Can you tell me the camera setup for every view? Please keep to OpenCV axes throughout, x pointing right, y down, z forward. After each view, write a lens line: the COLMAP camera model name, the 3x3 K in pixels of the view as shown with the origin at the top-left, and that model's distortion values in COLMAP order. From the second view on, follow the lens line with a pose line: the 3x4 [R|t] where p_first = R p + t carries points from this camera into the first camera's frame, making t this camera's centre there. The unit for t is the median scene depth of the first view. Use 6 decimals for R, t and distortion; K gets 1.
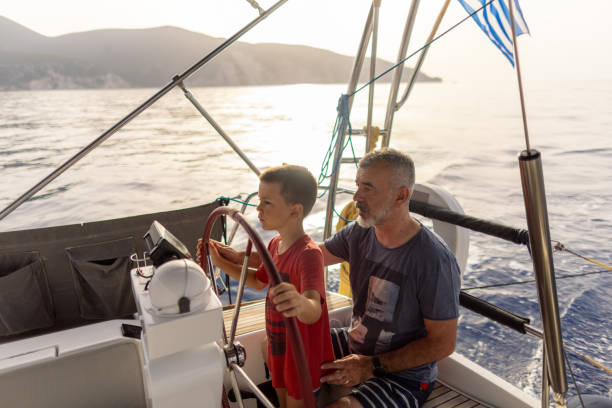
lens RADIAL K [[404.3, 0, 303.2], [0, 404.3, 200.2], [0, 0, 1]] dist [-0.000034, -0.004632]
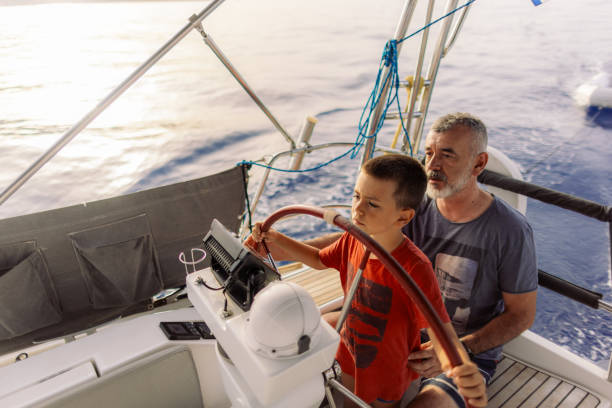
lens RADIAL K [[404.3, 0, 303.2], [0, 404.3, 200.2], [0, 0, 1]] dist [-0.000034, -0.004632]
pose [[0.990562, -0.042852, 0.130193, -0.251336], [0.017006, 0.980956, 0.193486, -0.118993], [-0.136005, -0.189446, 0.972426, 0.166504]]
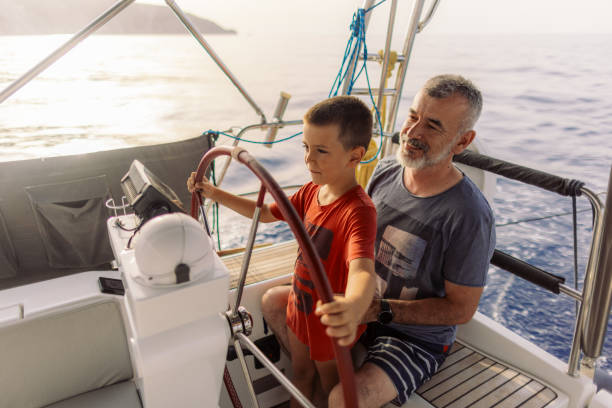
lens RADIAL K [[404.3, 0, 303.2], [0, 404.3, 200.2], [0, 0, 1]] dist [-0.000034, -0.004632]
pose [[0.997825, 0.015952, 0.063967, -0.074190], [-0.026078, 0.986652, 0.160742, -0.006119], [-0.060549, -0.162060, 0.984921, 0.157516]]
